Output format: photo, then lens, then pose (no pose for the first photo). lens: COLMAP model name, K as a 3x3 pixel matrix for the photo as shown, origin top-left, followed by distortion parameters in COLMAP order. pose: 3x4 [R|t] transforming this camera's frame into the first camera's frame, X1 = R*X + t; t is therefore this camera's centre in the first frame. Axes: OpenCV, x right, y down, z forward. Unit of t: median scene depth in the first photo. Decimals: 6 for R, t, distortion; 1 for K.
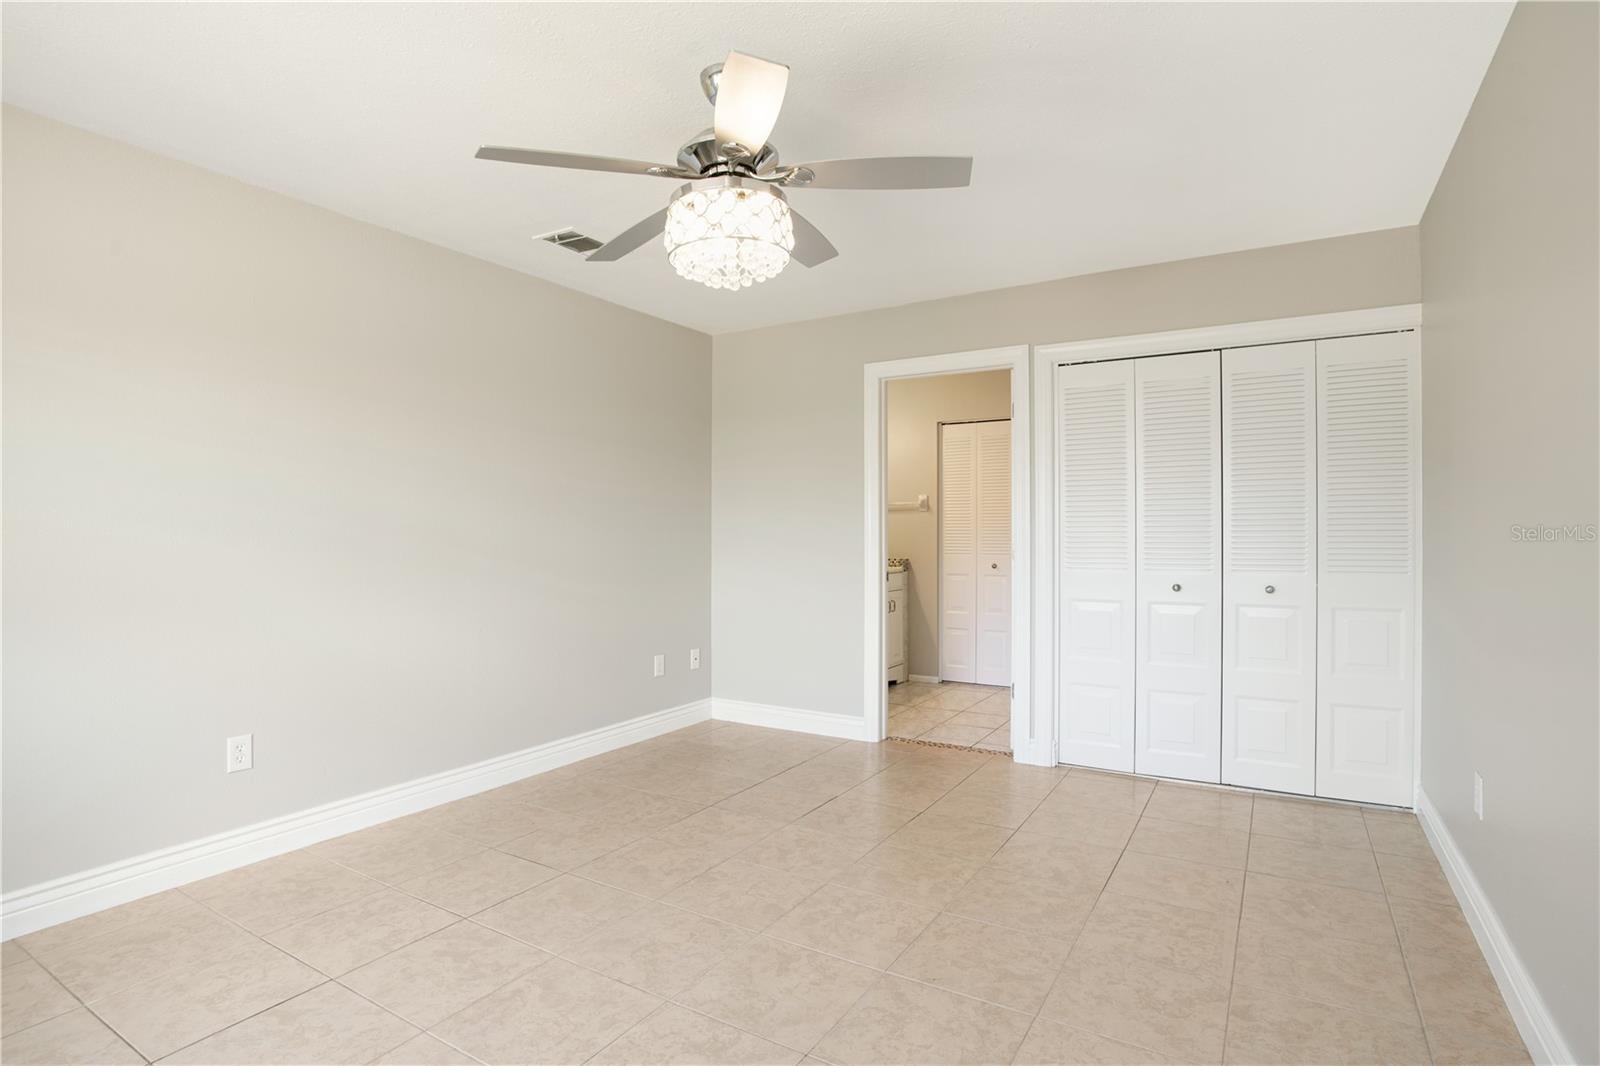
lens RADIAL K [[801.3, 0, 800.4], [0, 801.3, 528.8], [0, 0, 1]] dist [-0.037080, 0.000082]
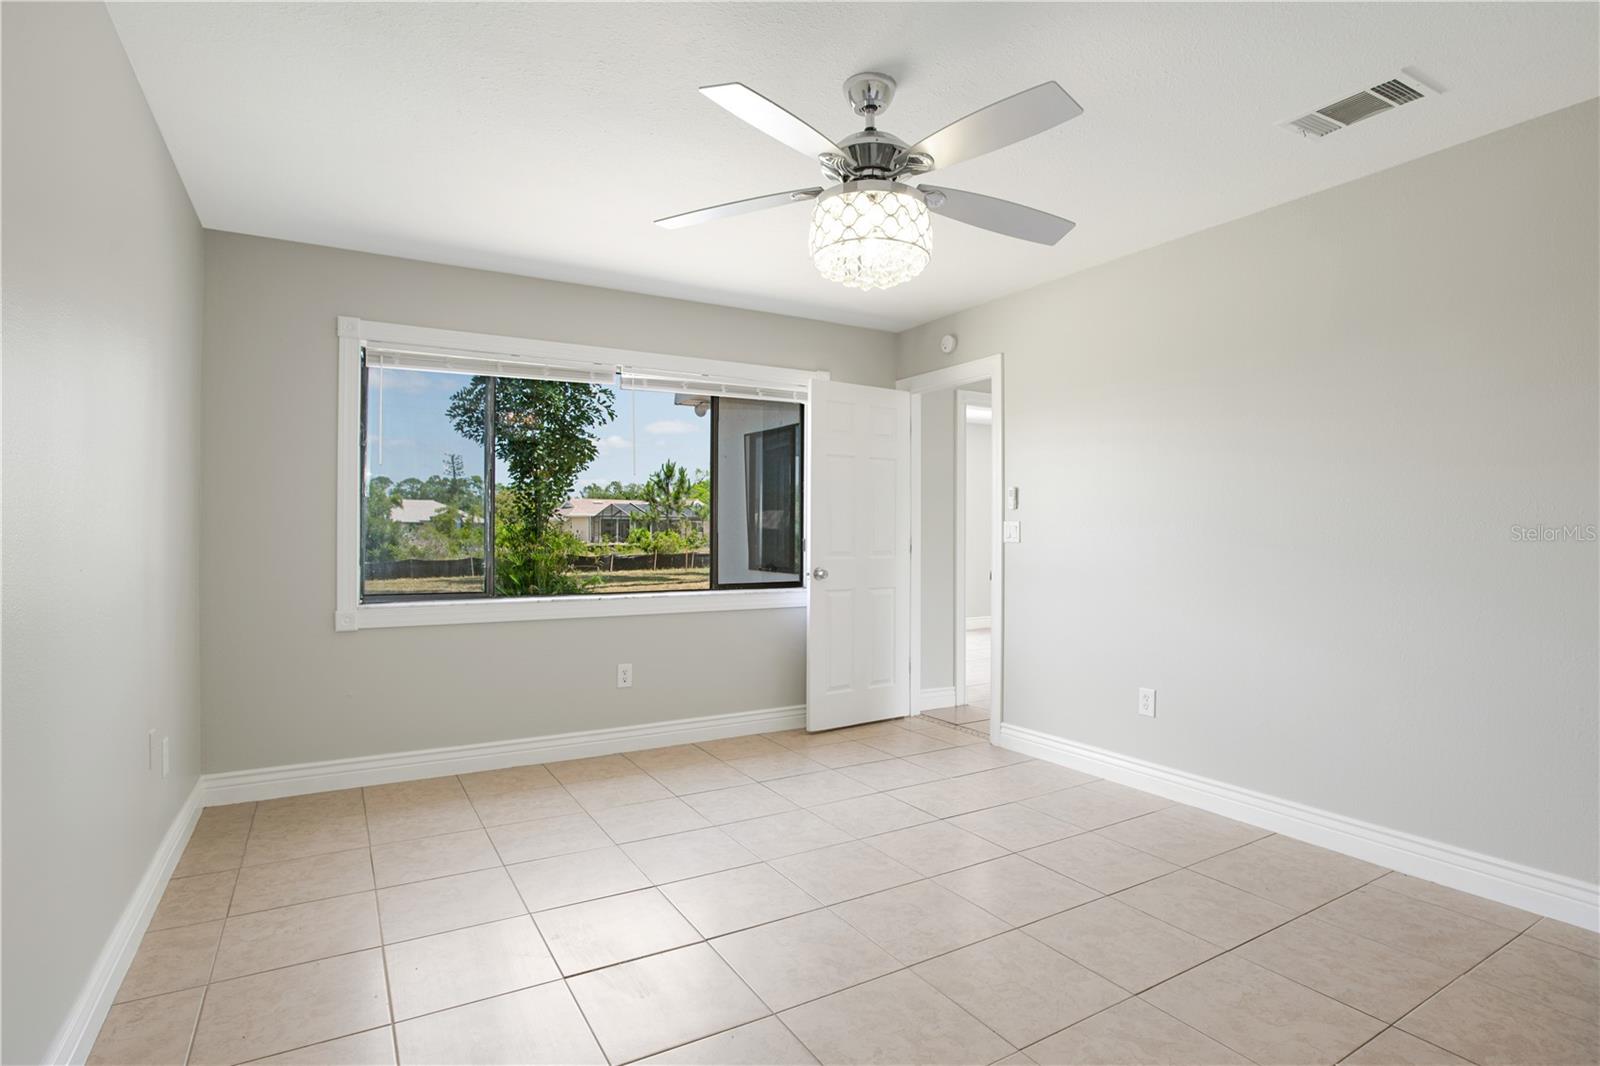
lens RADIAL K [[801.3, 0, 799.8], [0, 801.3, 527.7], [0, 0, 1]] dist [-0.037080, 0.000082]
pose [[-0.450746, 0.001453, -0.892651, 0.312051], [-0.001083, 0.999997, 0.002174, 0.002709], [0.892652, 0.001947, -0.450743, 0.500584]]
